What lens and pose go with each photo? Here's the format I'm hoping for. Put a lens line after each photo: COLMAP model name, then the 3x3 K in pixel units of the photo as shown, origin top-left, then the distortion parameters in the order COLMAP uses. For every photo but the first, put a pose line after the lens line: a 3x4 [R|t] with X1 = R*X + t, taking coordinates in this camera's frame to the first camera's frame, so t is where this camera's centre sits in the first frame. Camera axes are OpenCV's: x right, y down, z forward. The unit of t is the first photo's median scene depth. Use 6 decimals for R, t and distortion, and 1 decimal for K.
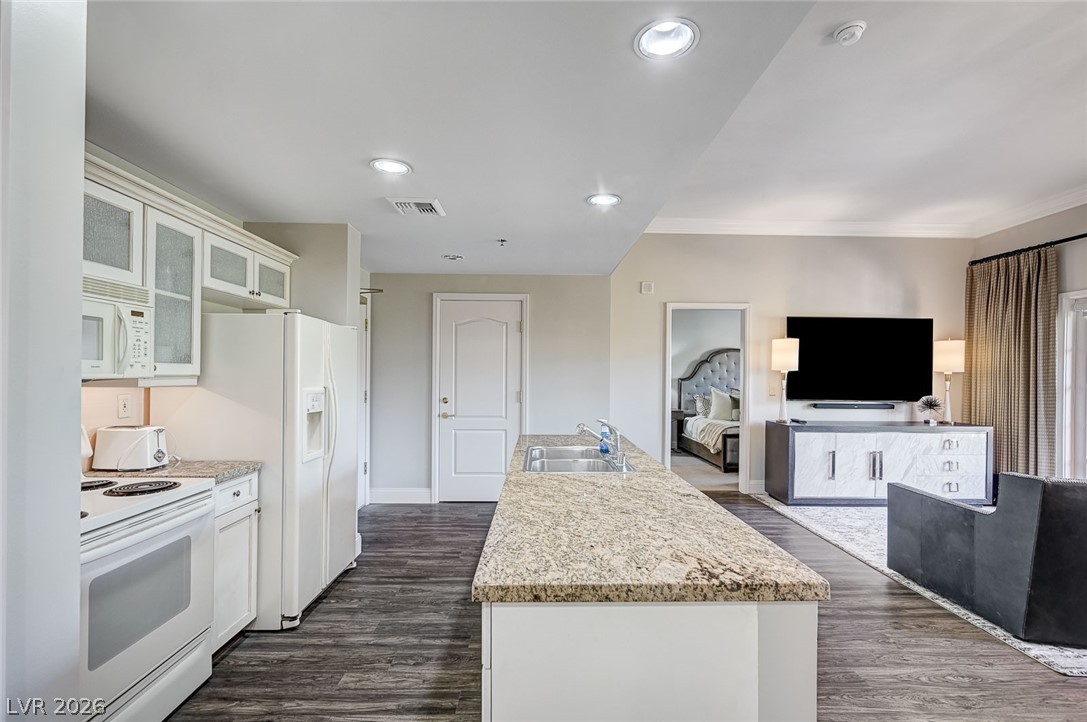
lens RADIAL K [[479.5, 0, 544.8], [0, 479.5, 374.4], [0, 0, 1]] dist [-0.000436, -0.000080]
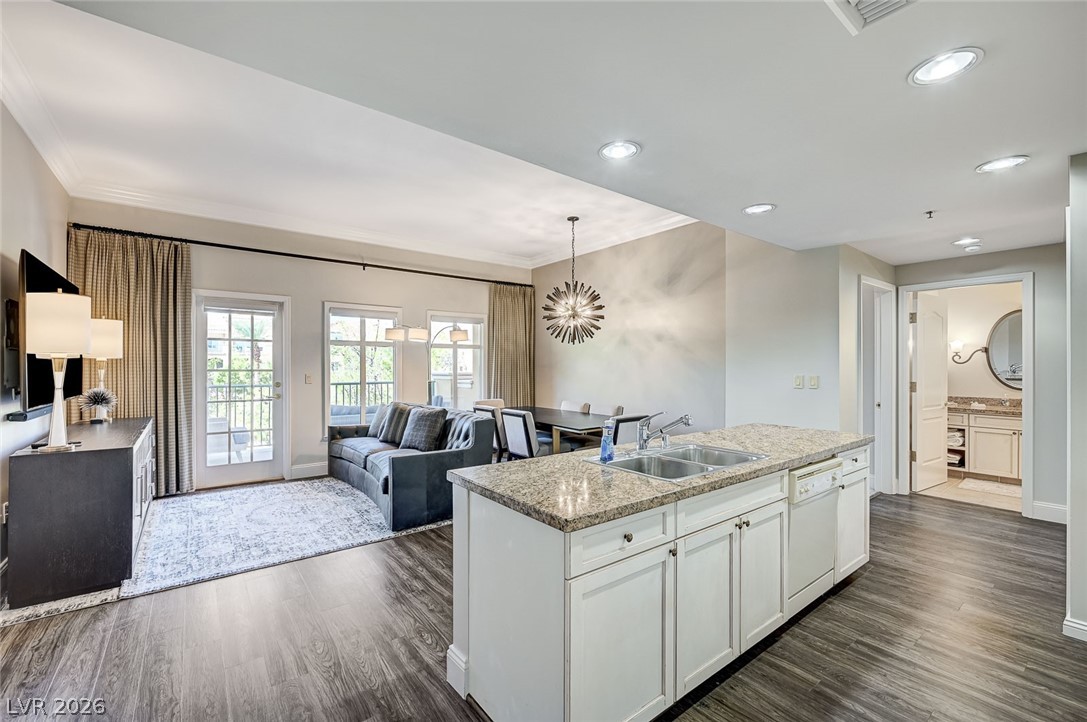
lens RADIAL K [[459.8, 0, 544.3], [0, 459.8, 364.6], [0, 0, 1]] dist [-0.000100, 0.000006]
pose [[-0.602085, -0.006848, 0.798403, -0.253909], [-0.004705, 0.999976, 0.005028, -0.001158], [-0.798418, -0.000729, -0.602103, 0.930468]]
